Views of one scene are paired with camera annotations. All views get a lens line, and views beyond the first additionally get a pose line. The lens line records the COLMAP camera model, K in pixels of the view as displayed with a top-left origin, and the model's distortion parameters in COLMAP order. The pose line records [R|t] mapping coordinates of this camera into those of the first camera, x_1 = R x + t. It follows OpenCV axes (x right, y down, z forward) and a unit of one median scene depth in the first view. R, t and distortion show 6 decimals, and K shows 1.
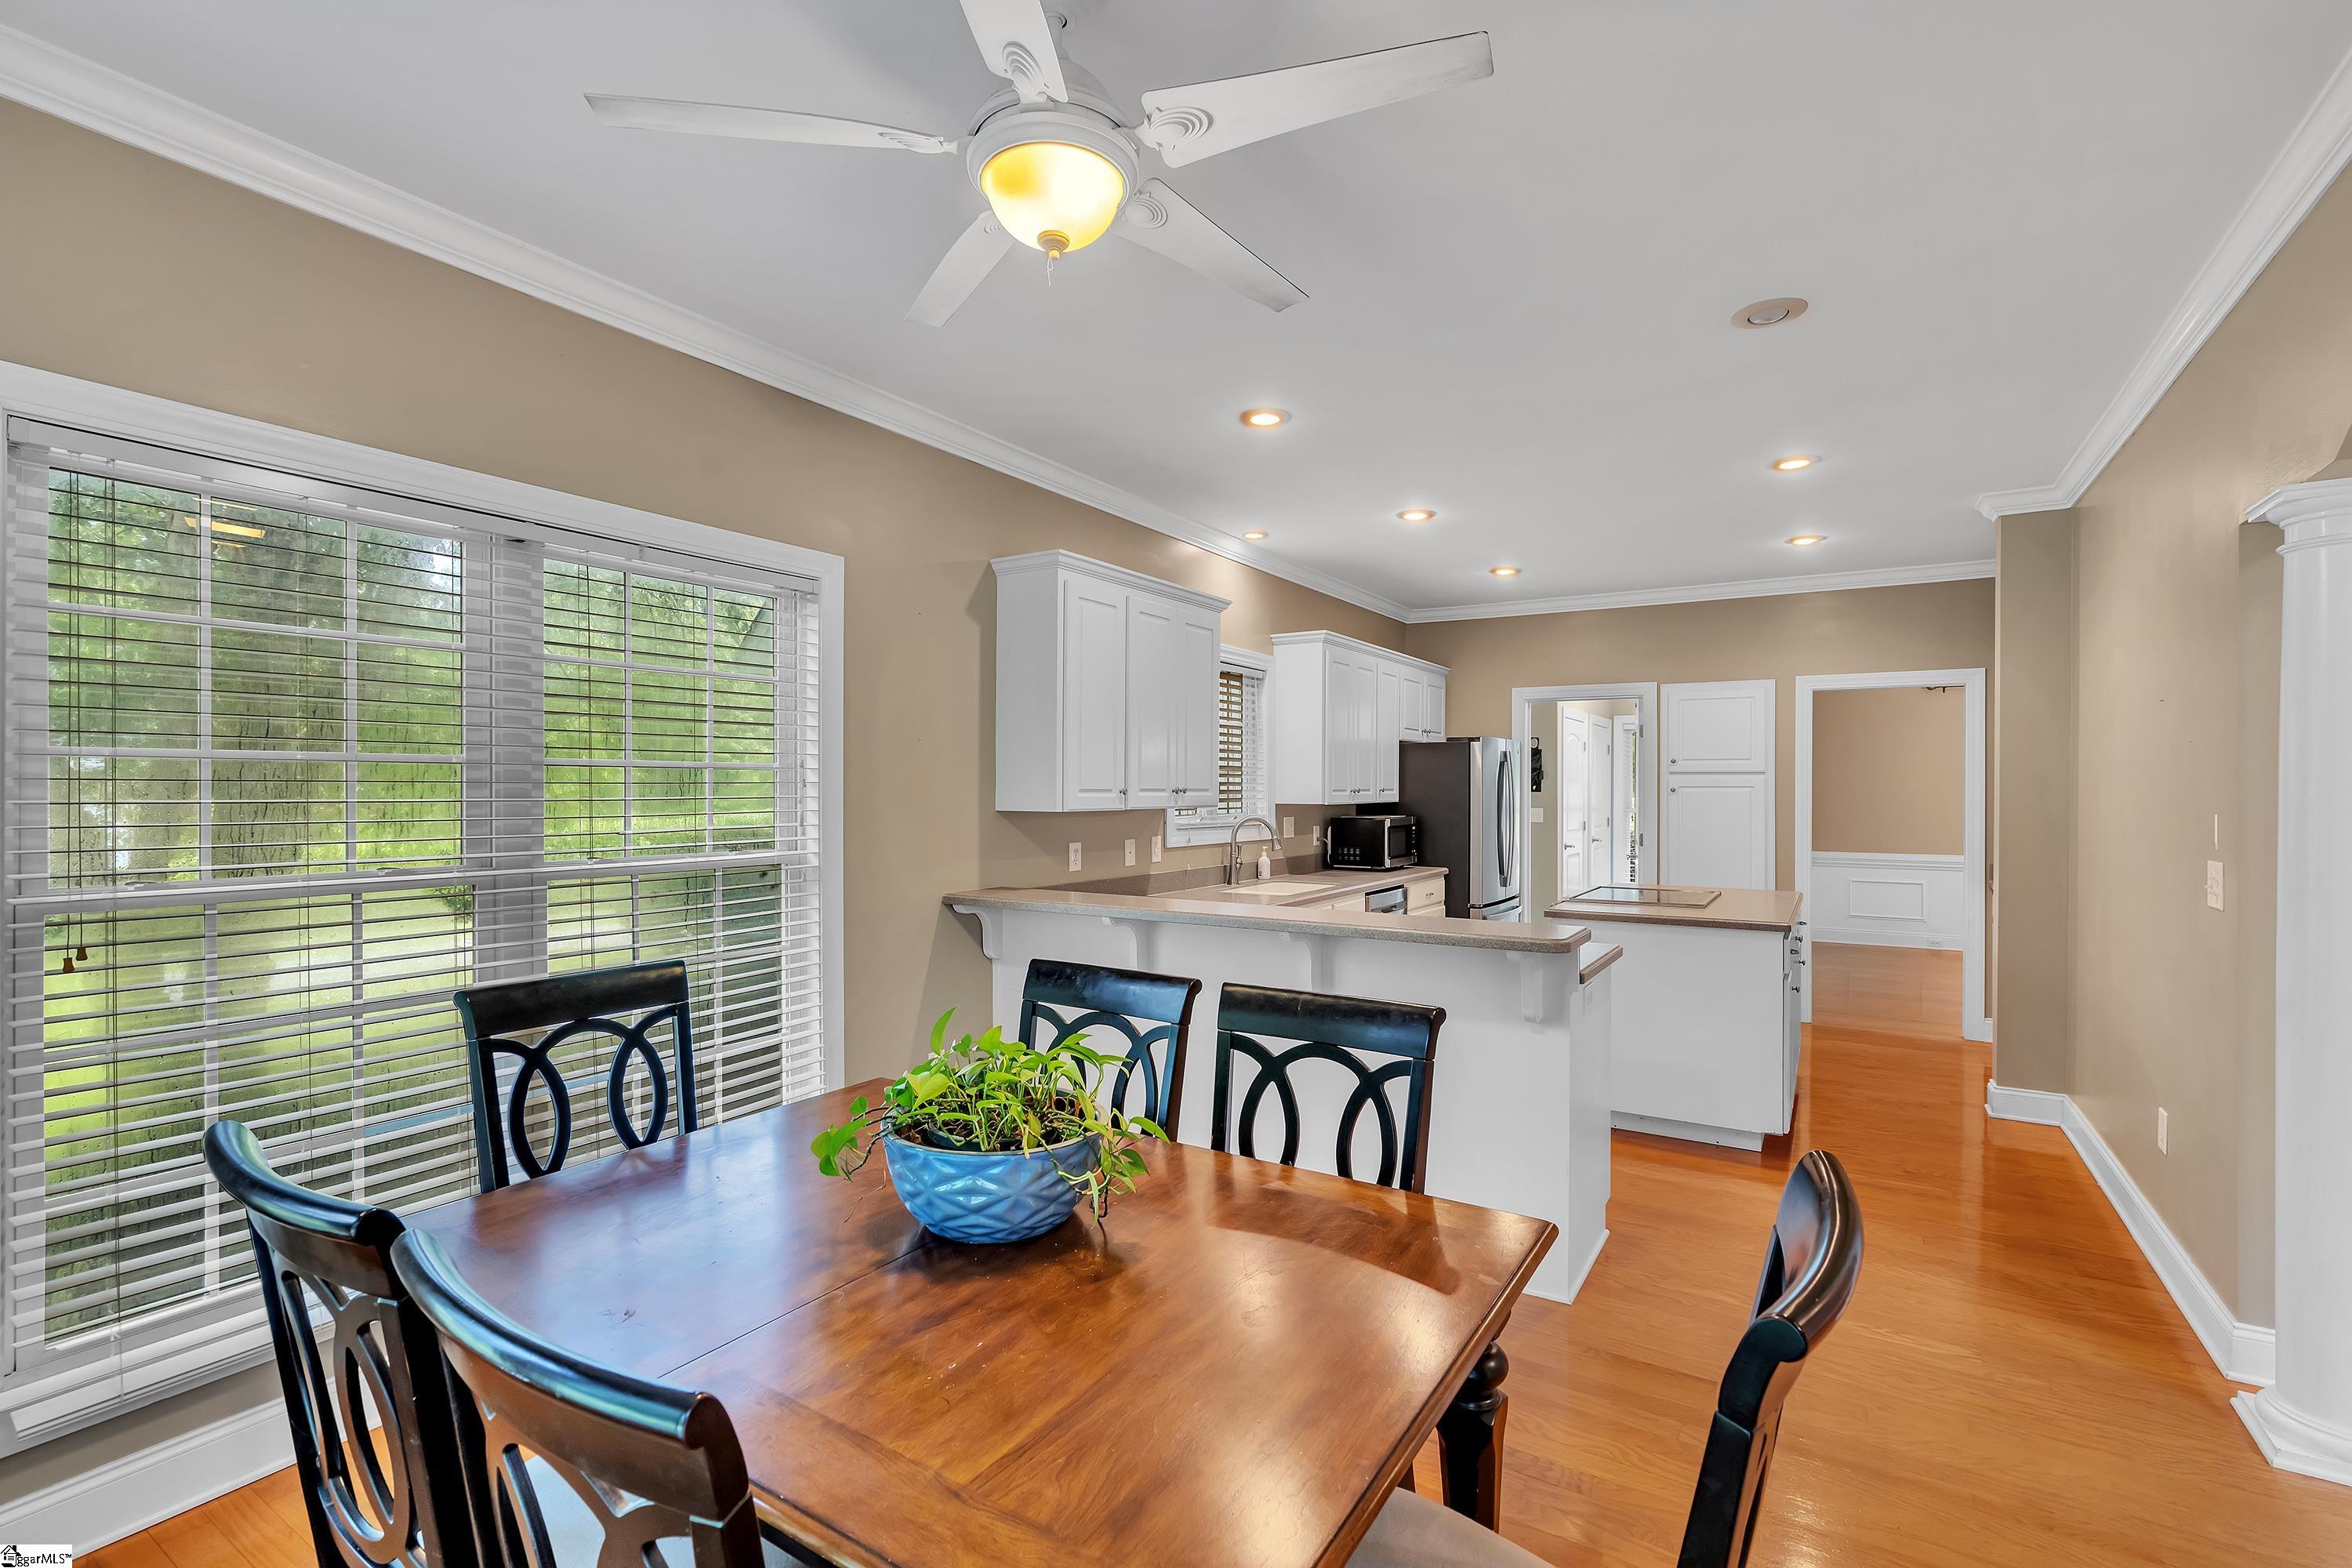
lens RADIAL K [[1045.9, 0, 1176.0], [0, 1045.9, 784.0], [0, 0, 1]] dist [0.002331, 0.000496]
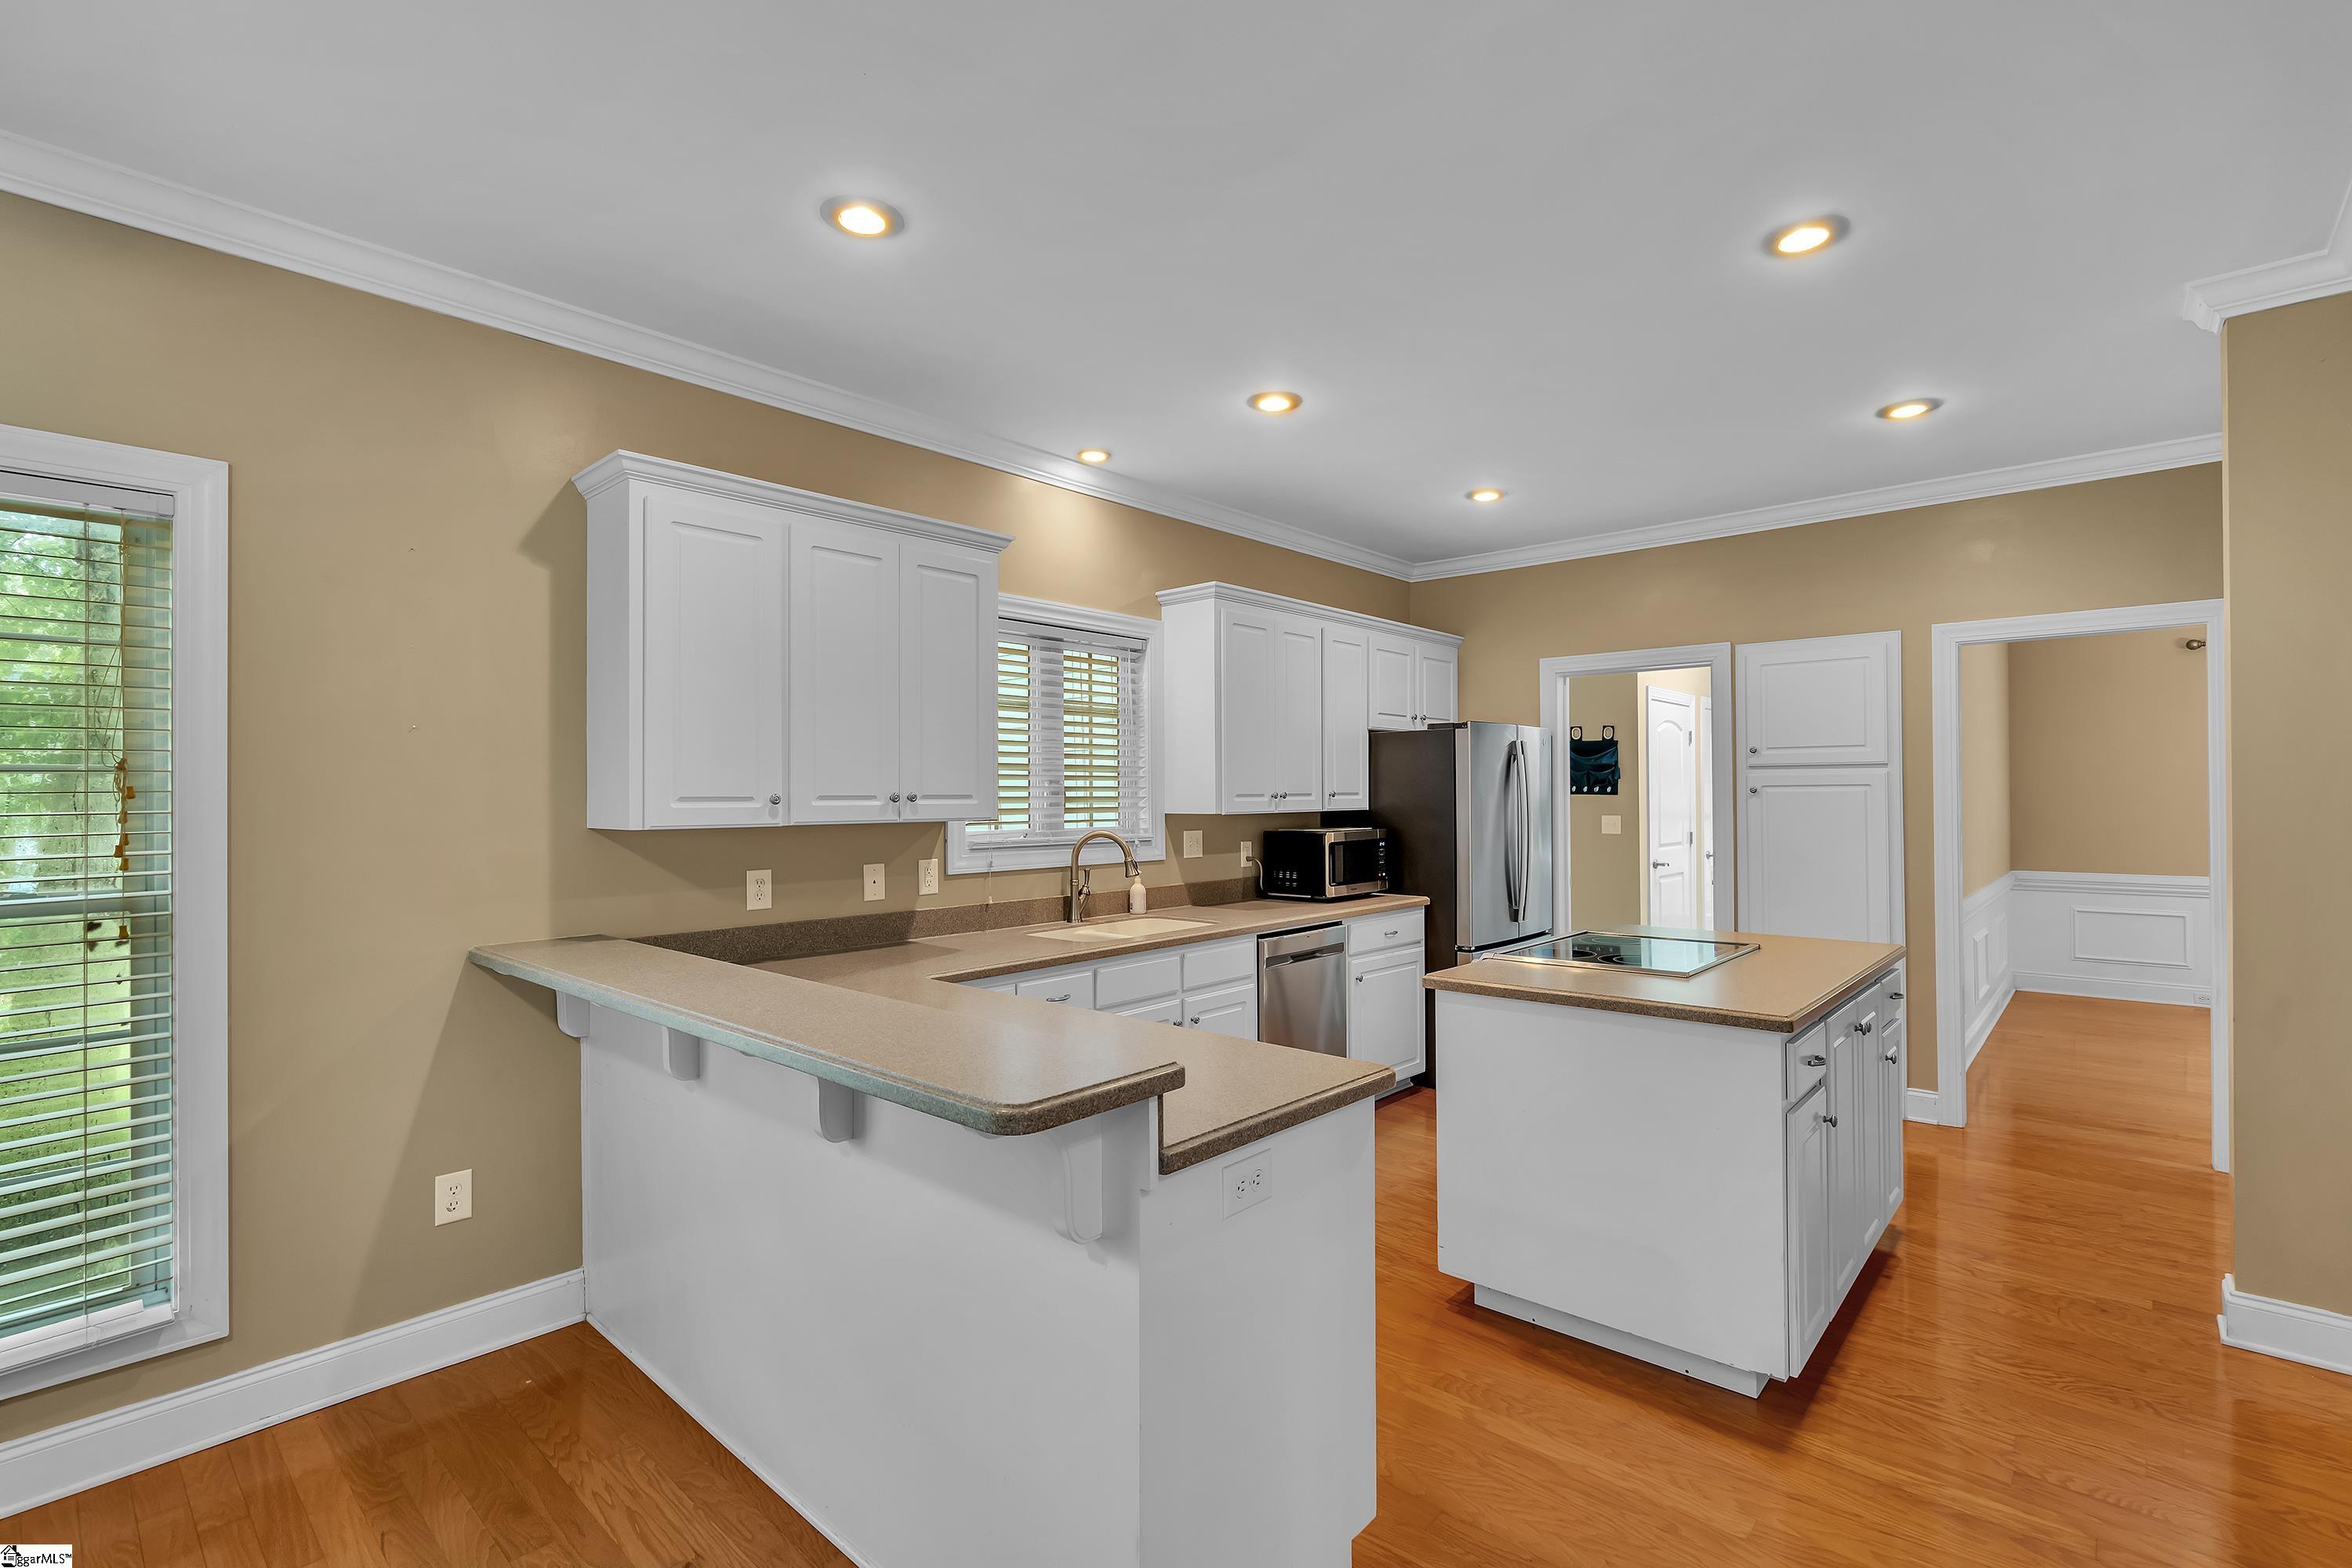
lens RADIAL K [[1060.0, 0, 1176.0], [0, 1060.0, 784.0], [0, 0, 1]] dist [0.002638, -0.000196]
pose [[0.984870, -0.010562, -0.172973, 0.229269], [0.009553, 0.999932, -0.006668, 0.002493], [0.173032, 0.004914, 0.984904, 0.233079]]
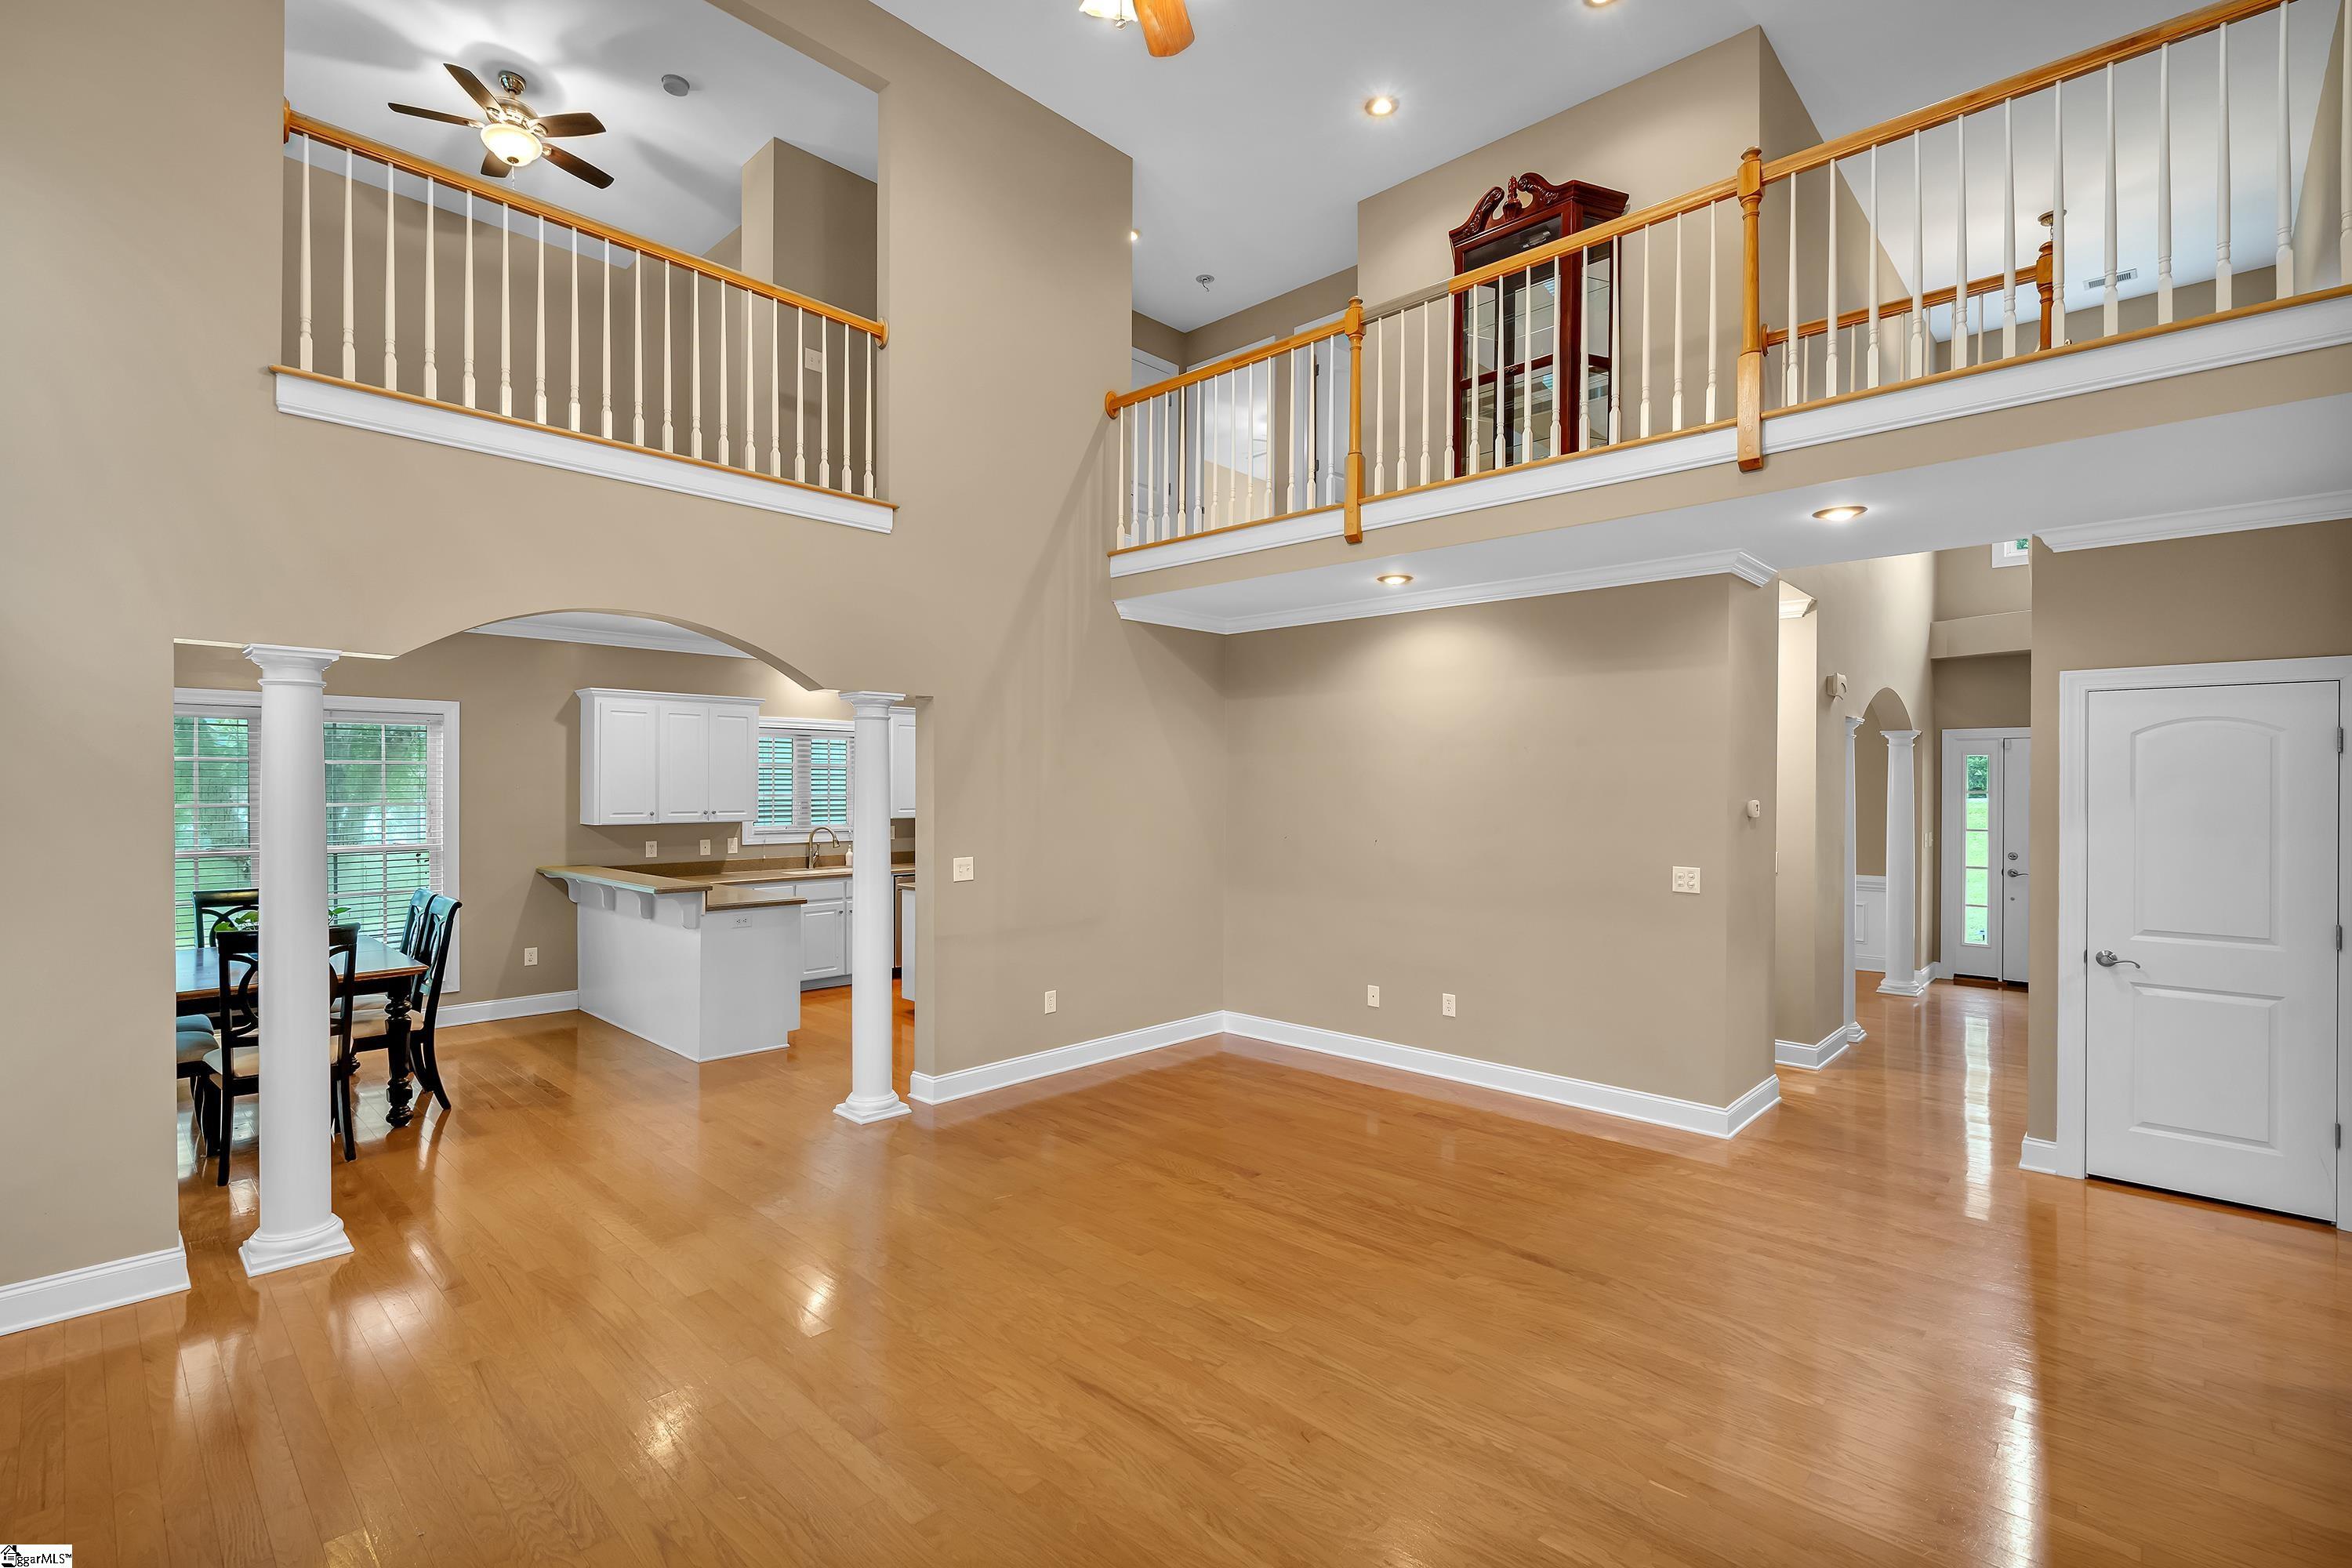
lens RADIAL K [[1045.9, 0, 1176.0], [0, 1045.9, 784.0], [0, 0, 1]] dist [0.002331, 0.000496]
pose [[0.979725, -0.001634, -0.200338, 0.824291], [0.001706, 0.999999, 0.000183, -0.029666], [0.200337, -0.000521, 0.979727, -0.415071]]
